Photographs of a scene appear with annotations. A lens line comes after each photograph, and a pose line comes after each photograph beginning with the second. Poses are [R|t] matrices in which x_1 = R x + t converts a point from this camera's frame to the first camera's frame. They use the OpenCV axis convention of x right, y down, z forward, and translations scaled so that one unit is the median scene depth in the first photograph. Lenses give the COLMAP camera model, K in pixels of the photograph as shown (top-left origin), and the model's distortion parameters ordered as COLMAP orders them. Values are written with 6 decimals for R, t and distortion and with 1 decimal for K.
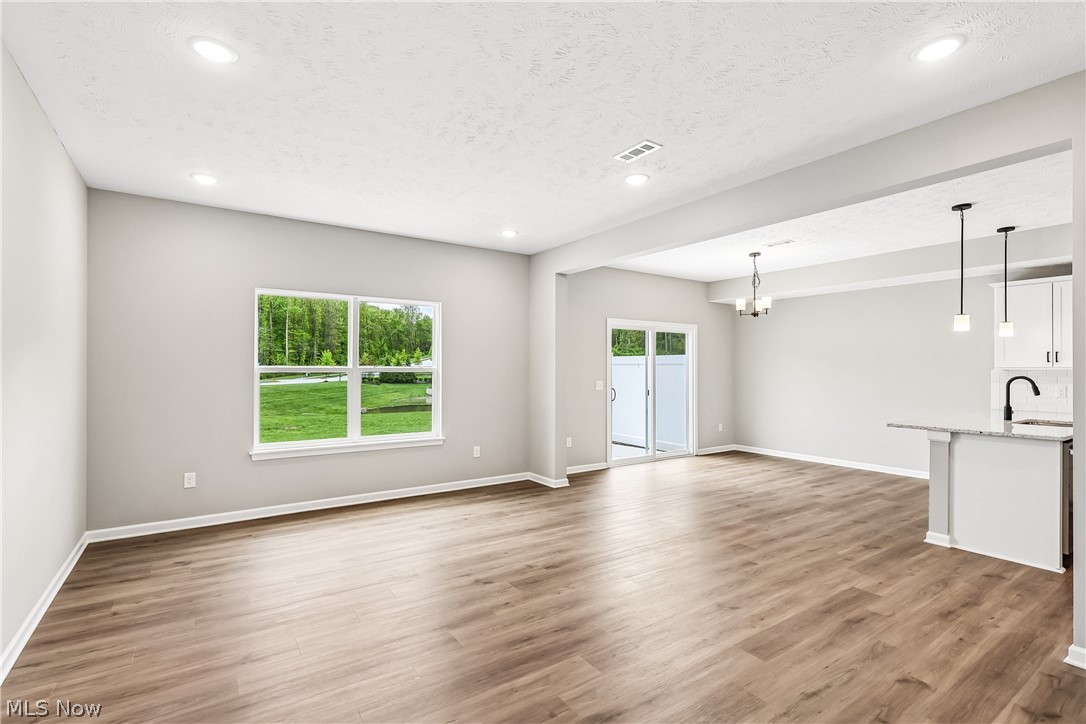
lens RADIAL K [[507.1, 0, 542.9], [0, 507.1, 371.3], [0, 0, 1]] dist [0.000769, 0.001523]
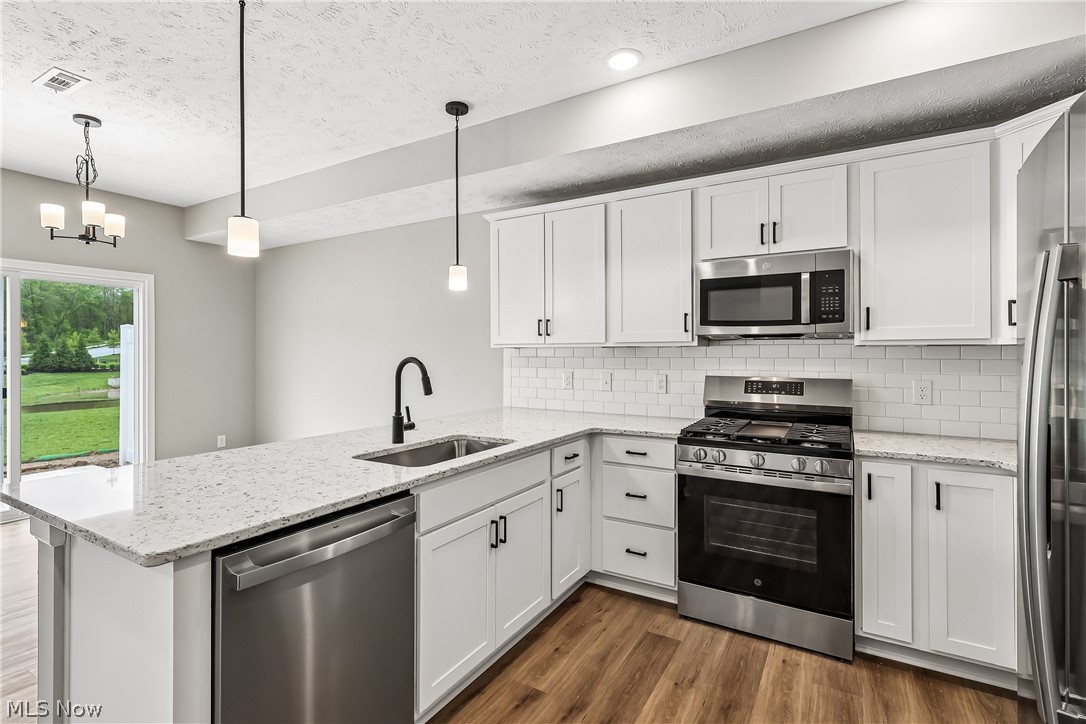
lens RADIAL K [[507.1, 0, 550.6], [0, 507.1, 349.7], [0, 0, 1]] dist [0.000769, 0.001523]
pose [[0.904256, 0.001211, 0.426989, 0.848923], [0.003356, 0.999945, -0.009942, 0.007837], [-0.426977, 0.010423, 0.904202, 0.474113]]
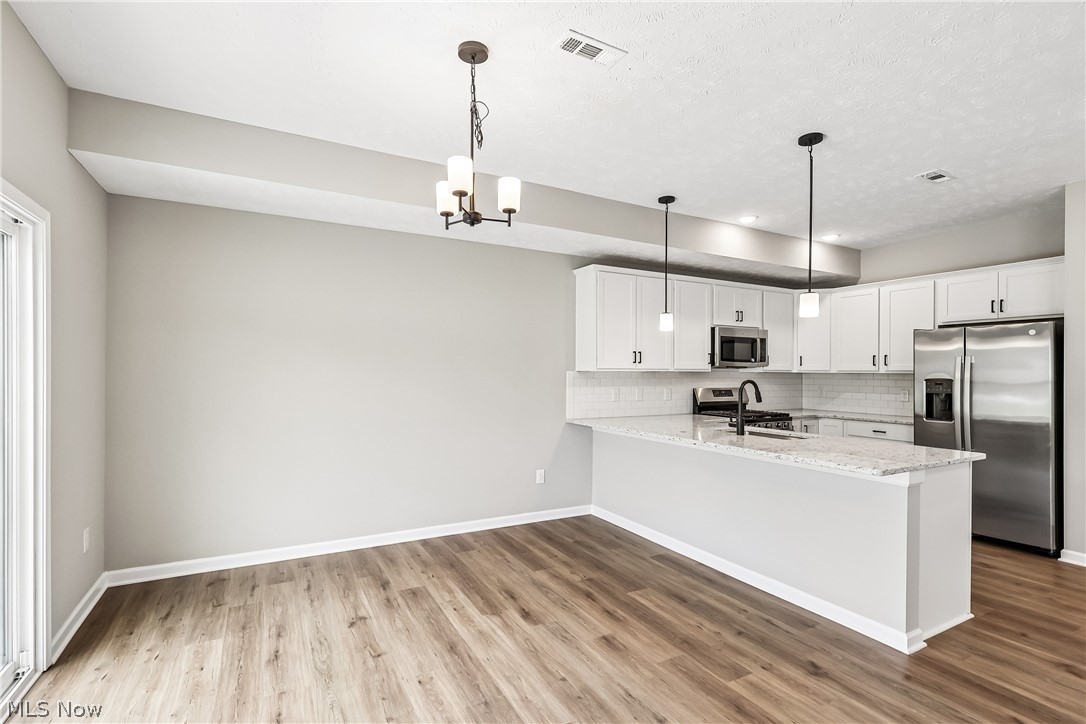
lens RADIAL K [[507.1, 0, 537.3], [0, 507.1, 368.4], [0, 0, 1]] dist [0.000769, 0.001523]
pose [[0.109992, 0.004656, 0.993922, 0.084805], [-0.000285, 0.999989, -0.004653, -0.004939], [-0.993932, 0.000228, 0.109993, 1.251069]]
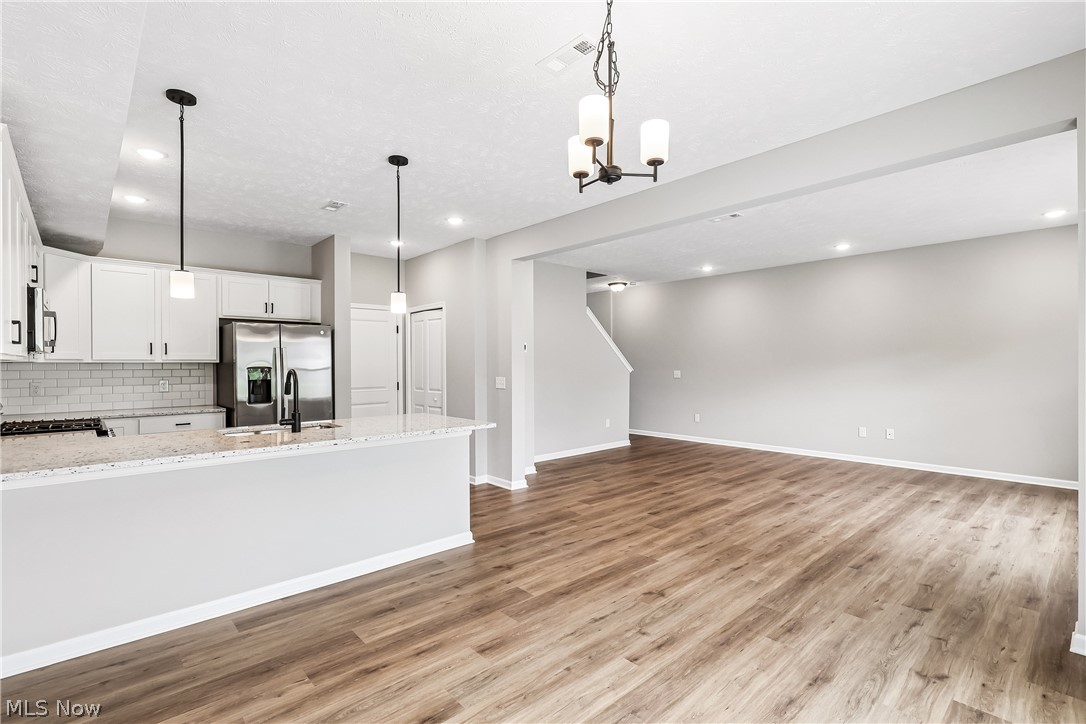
lens RADIAL K [[507.1, 0, 541.2], [0, 507.1, 369.5], [0, 0, 1]] dist [0.000769, 0.001523]
pose [[-0.990676, 0.001755, -0.136229, 0.686441], [-0.000263, 0.999891, 0.014794, -0.000802], [0.136241, 0.014692, -0.990567, 1.770450]]
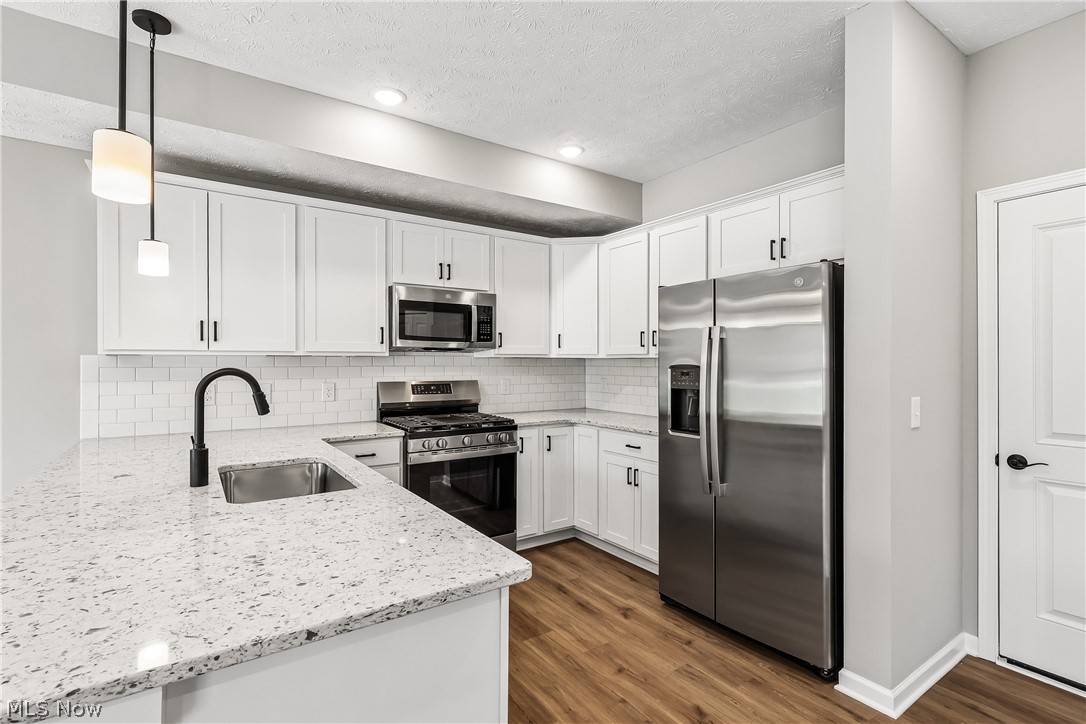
lens RADIAL K [[507.1, 0, 537.2], [0, 507.1, 361.4], [0, 0, 1]] dist [0.000769, 0.001523]
pose [[0.004168, -0.001902, 0.999990, 0.547910], [0.002850, 0.999994, 0.001890, 0.004025], [-0.999987, 0.002842, 0.004173, 0.758530]]
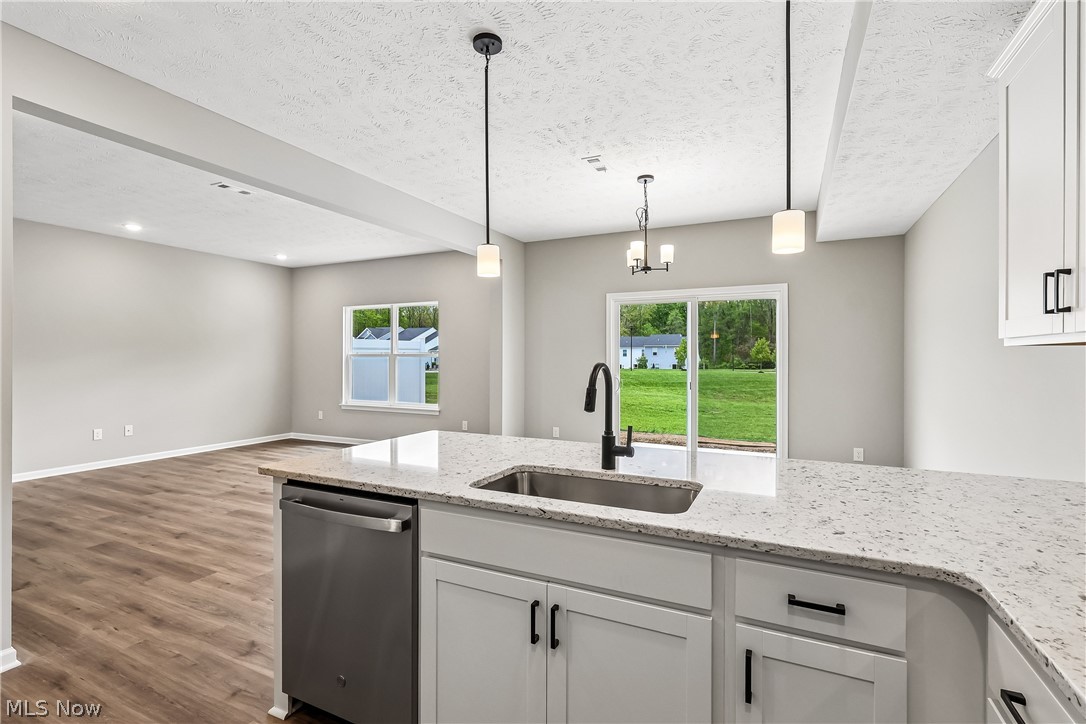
lens RADIAL K [[507.1, 0, 538.0], [0, 507.1, 360.6], [0, 0, 1]] dist [0.000769, 0.001523]
pose [[0.491177, 0.003548, -0.871052, 1.267816], [-0.002168, 0.999994, 0.002850, 0.007712], [0.871057, 0.000488, 0.491182, 0.757203]]
